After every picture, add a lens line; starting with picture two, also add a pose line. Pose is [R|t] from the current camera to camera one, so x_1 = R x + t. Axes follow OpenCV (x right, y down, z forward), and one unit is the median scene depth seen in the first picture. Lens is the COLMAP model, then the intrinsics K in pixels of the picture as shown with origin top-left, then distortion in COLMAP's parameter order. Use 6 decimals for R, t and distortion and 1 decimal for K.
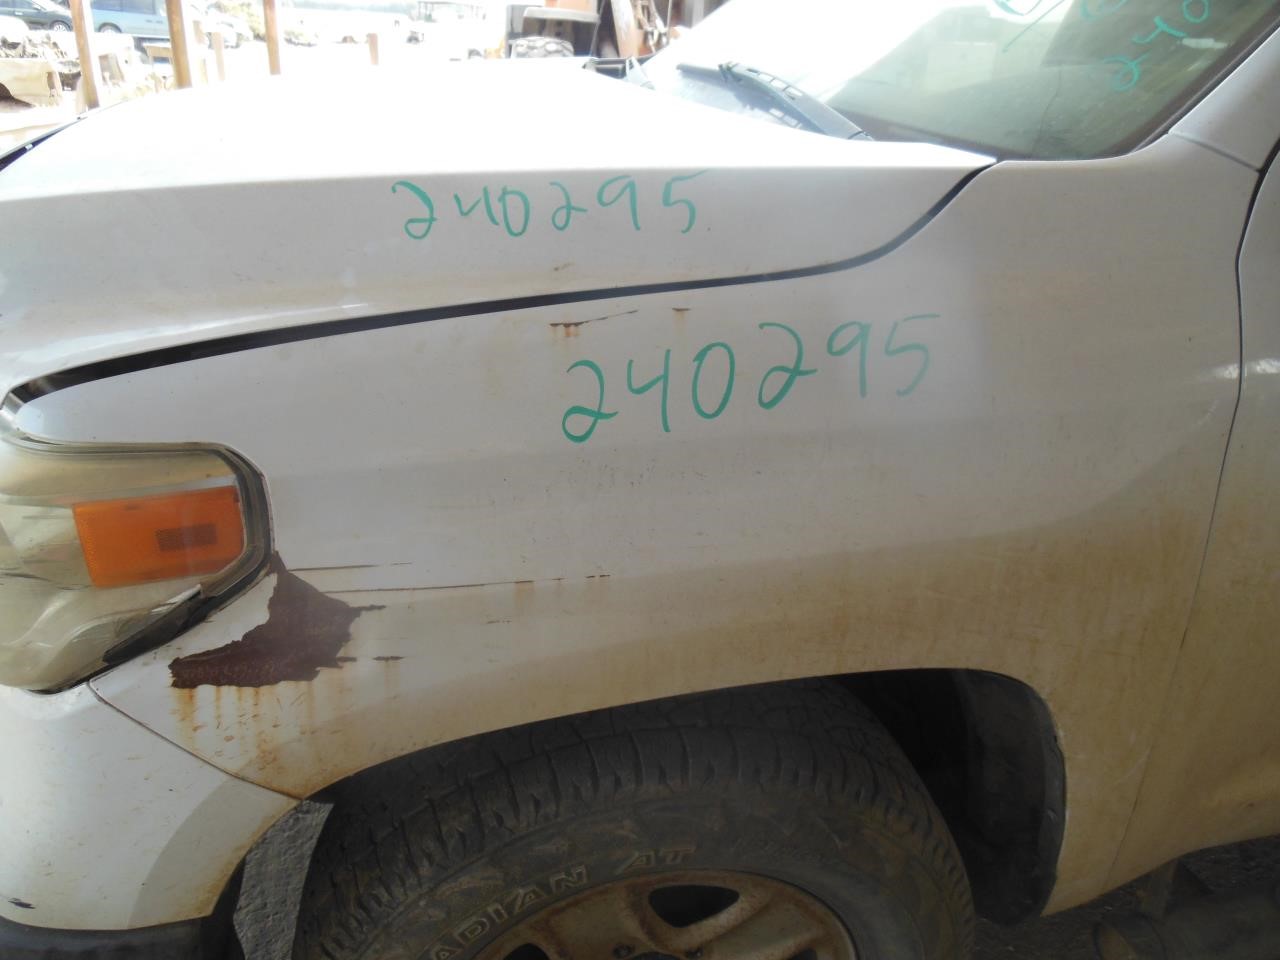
lens RADIAL K [[922.7, 0, 640.0], [0, 922.7, 480.0], [0, 0, 1]] dist [-0.040441, 0.042958]
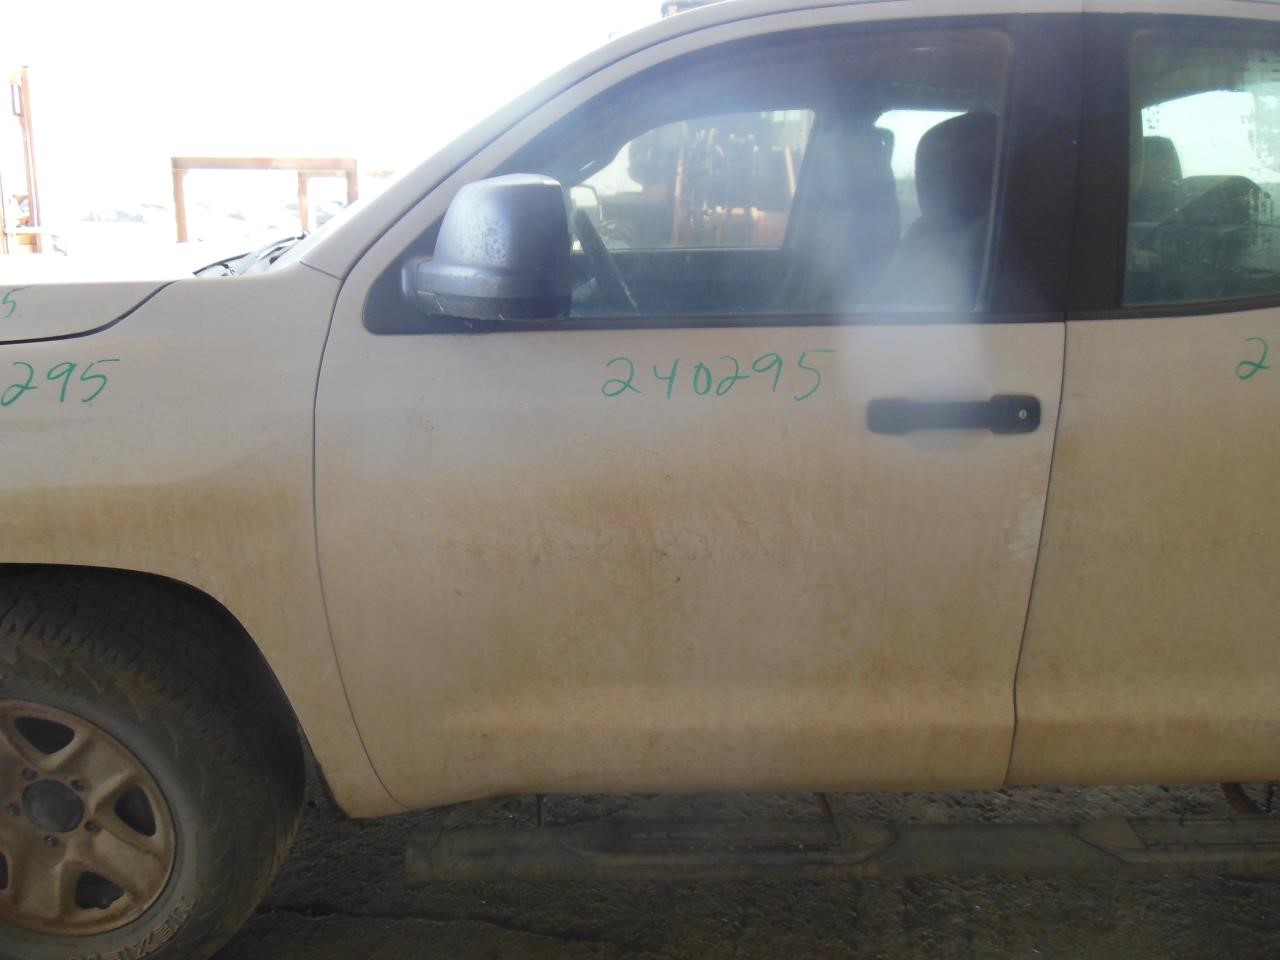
lens RADIAL K [[967.3, 0, 736.1], [0, 967.3, 484.5], [0, 0, 1]] dist [0.044087, -0.069531]
pose [[0.979798, 0.021147, -0.198866, 1.732695], [-0.053904, 0.985517, -0.160783, 0.274835], [0.192586, 0.168255, 0.966748, -0.507847]]
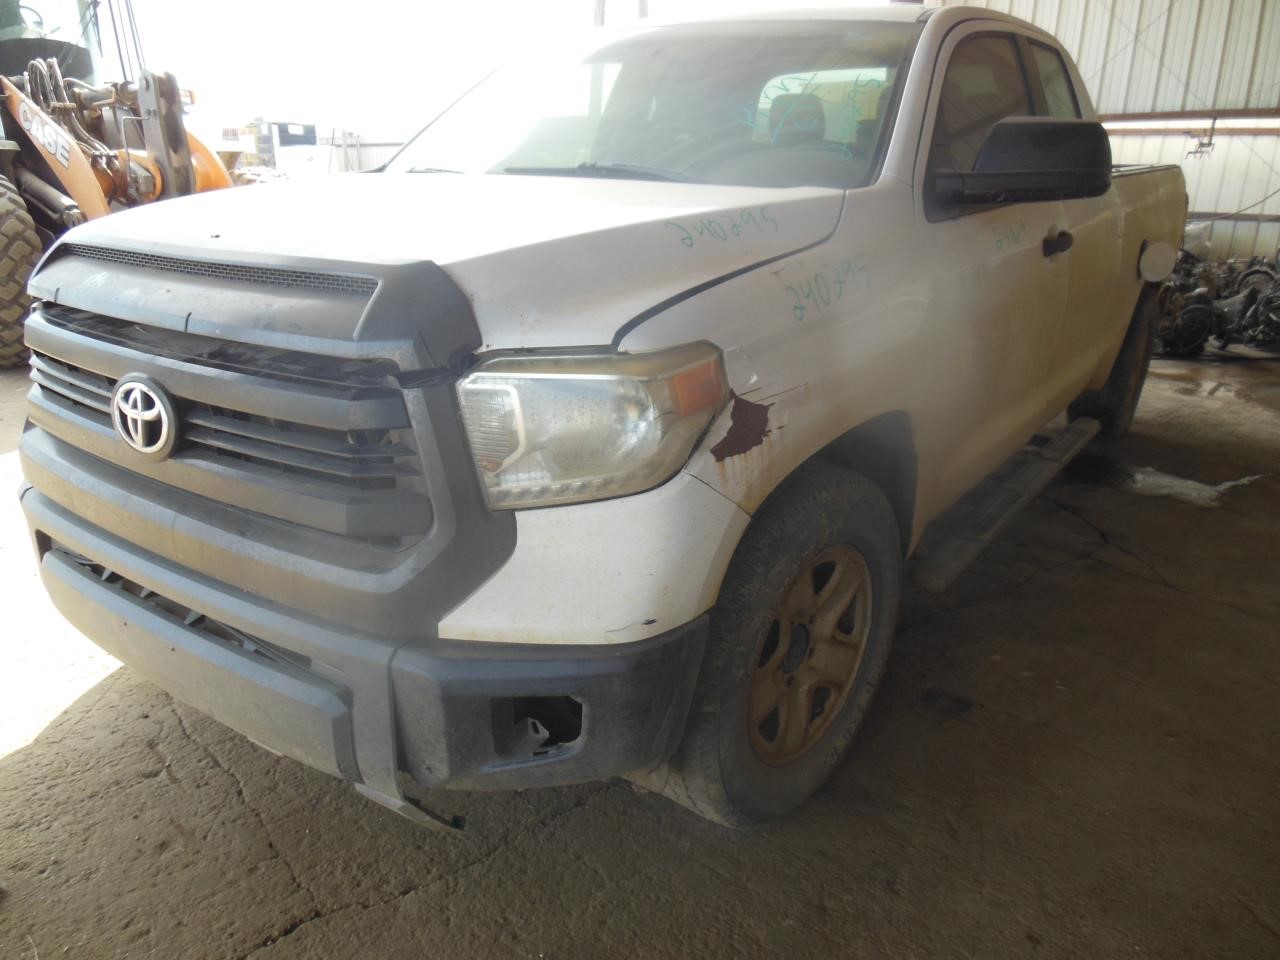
lens RADIAL K [[922.7, 0, 640.0], [0, 922.7, 480.0], [0, 0, 1]] dist [-0.040441, 0.042958]
pose [[0.773474, -0.248355, 0.583145, -1.474894], [0.301703, 0.953384, 0.005861, 0.163093], [-0.557416, 0.171404, 0.812347, -0.434946]]
